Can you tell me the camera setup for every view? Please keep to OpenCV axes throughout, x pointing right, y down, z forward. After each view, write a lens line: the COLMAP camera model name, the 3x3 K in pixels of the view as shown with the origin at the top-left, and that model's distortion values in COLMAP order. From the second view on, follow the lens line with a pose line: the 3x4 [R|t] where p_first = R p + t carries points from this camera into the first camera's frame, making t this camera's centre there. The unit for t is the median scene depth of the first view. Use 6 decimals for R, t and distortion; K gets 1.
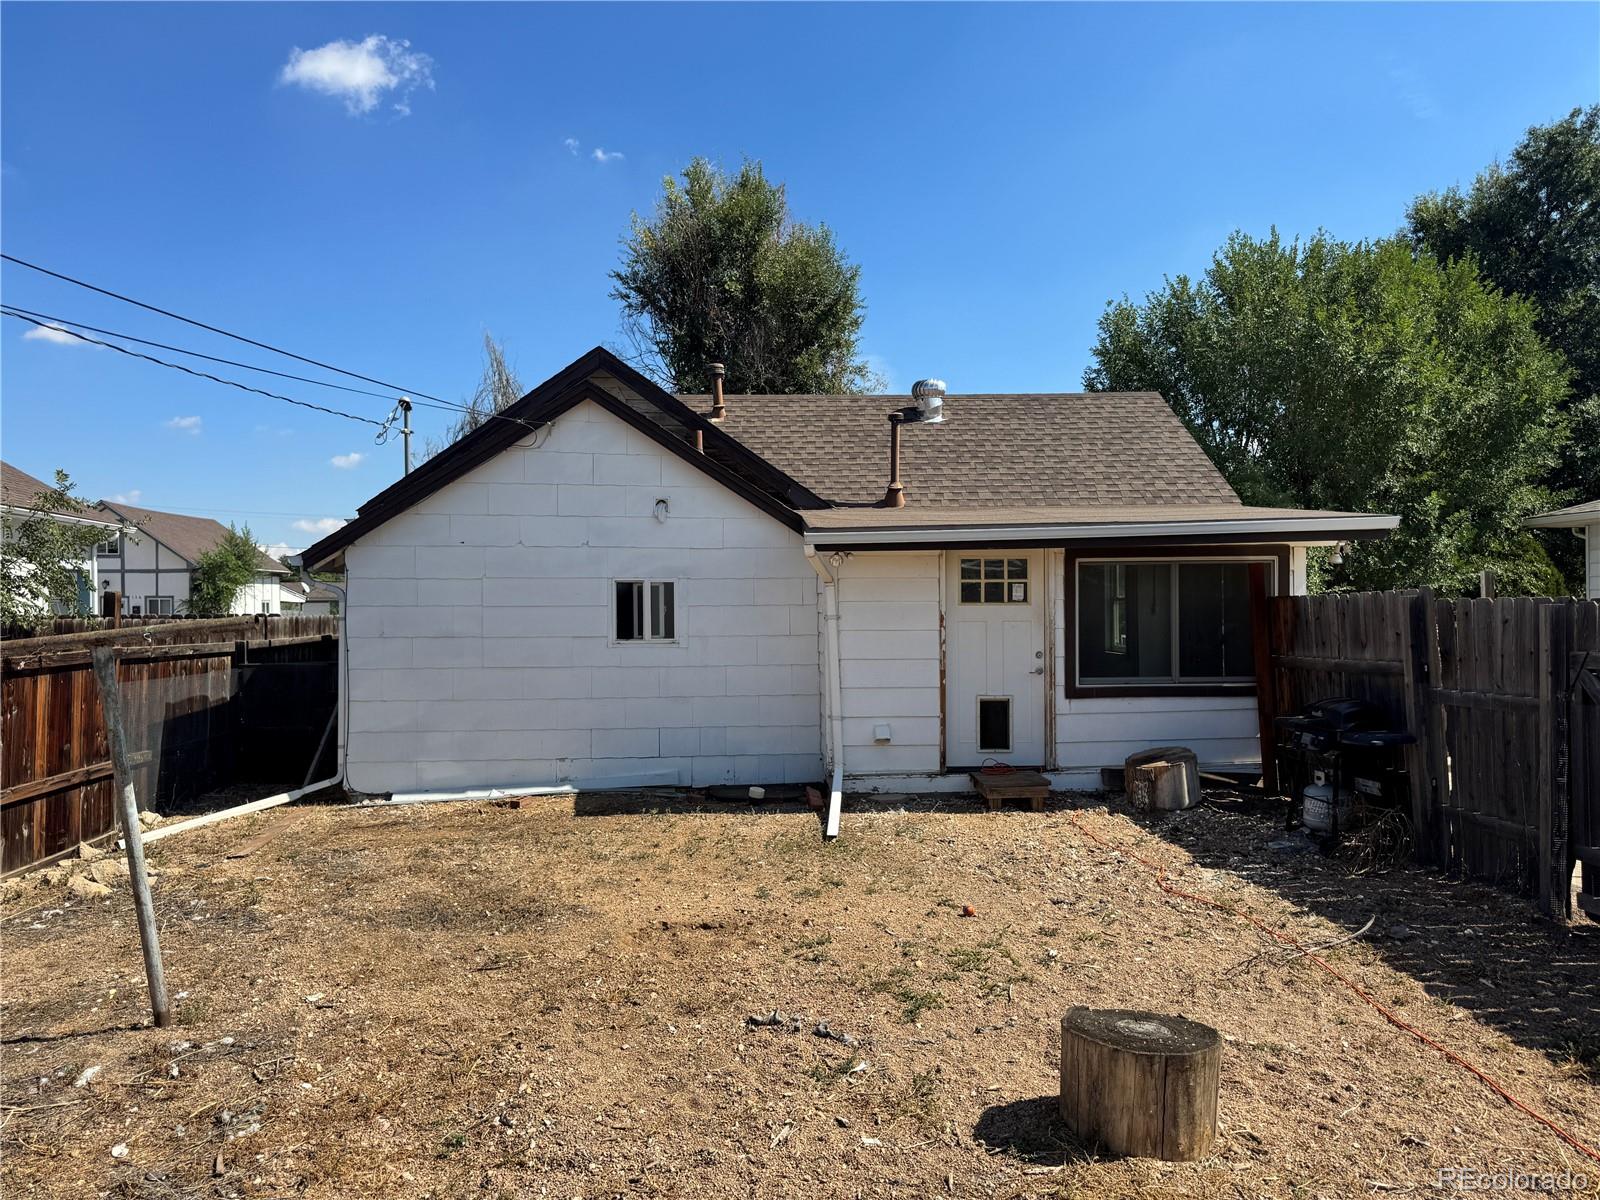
lens RADIAL K [[1122.6, 0, 804.0], [0, 1122.6, 594.6], [0, 0, 1]] dist [0.043656, -0.046839]
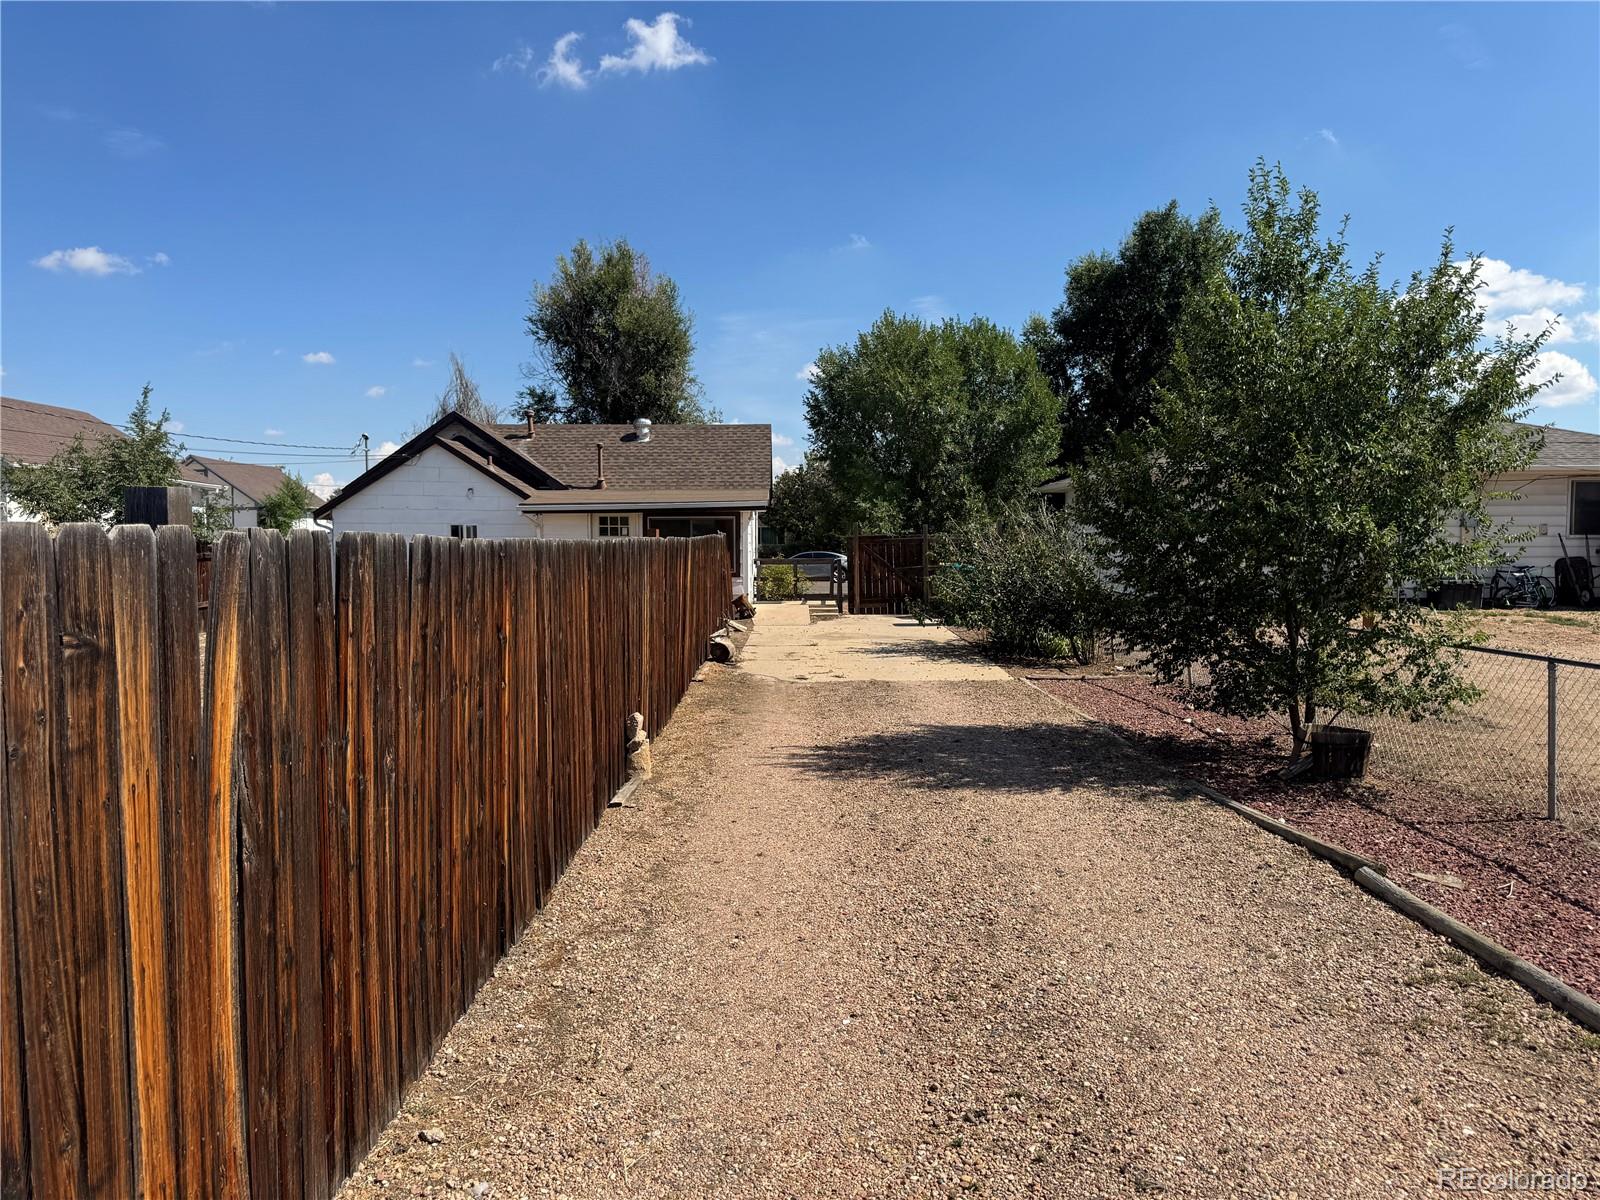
lens RADIAL K [[1122.6, 0, 797.6], [0, 1122.6, 606.1], [0, 0, 1]] dist [0.043656, -0.046839]
pose [[0.998821, 0.009843, -0.047543, 0.274674], [-0.006549, 0.997599, 0.068943, -0.004394], [0.048108, -0.068551, 0.996487, -0.530674]]
